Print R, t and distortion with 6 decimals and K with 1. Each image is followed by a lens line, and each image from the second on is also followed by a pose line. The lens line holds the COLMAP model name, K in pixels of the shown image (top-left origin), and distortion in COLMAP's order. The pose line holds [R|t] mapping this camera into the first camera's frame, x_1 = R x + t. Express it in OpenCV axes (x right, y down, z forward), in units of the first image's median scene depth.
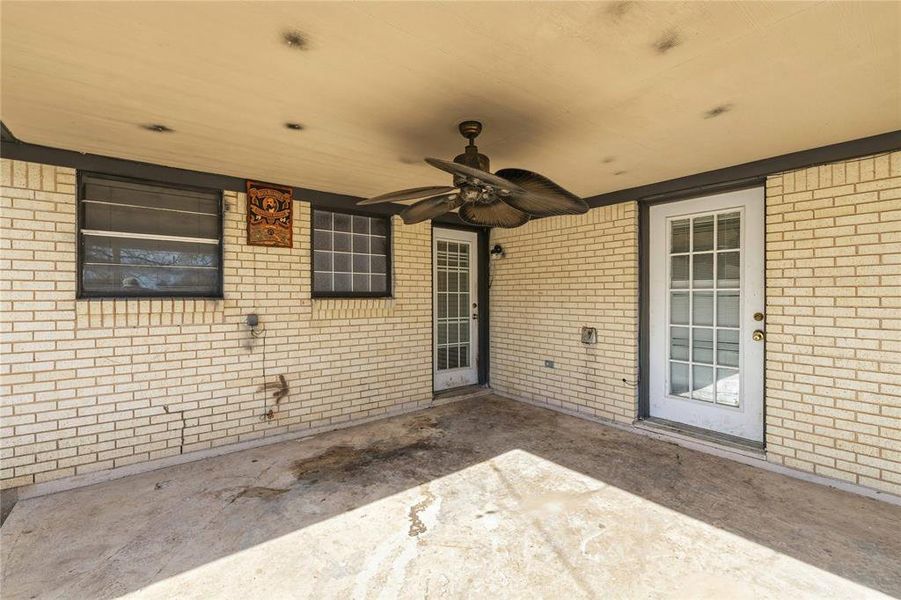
lens RADIAL K [[393.6, 0, 446.2], [0, 393.6, 298.9], [0, 0, 1]] dist [-0.000909, 0.000020]
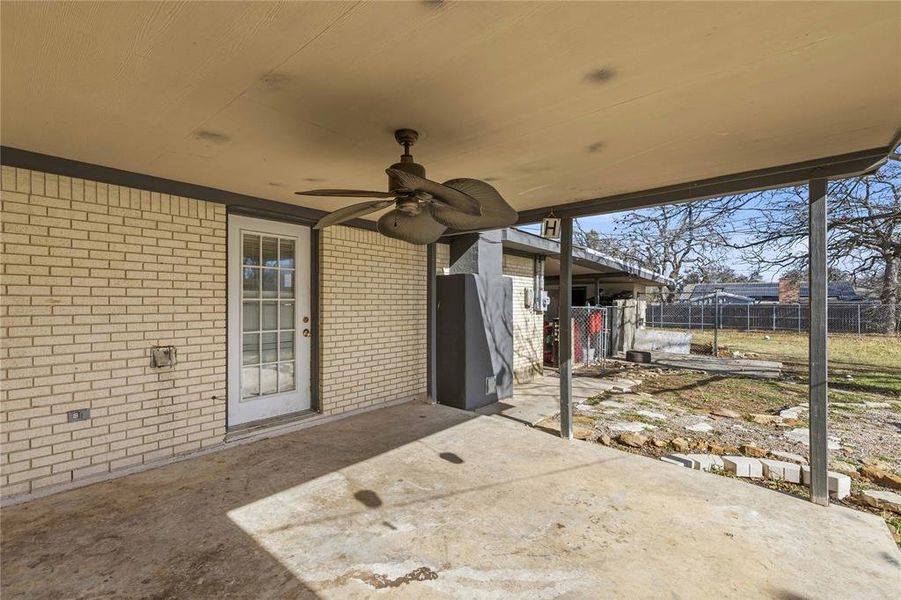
lens RADIAL K [[393.6, 0, 446.2], [0, 393.6, 298.9], [0, 0, 1]] dist [-0.000909, 0.000020]
pose [[-0.199175, 0.007841, 0.979933, -0.657632], [0.006174, 0.999958, -0.006747, -0.014928], [-0.979945, 0.004707, -0.199215, 0.780200]]
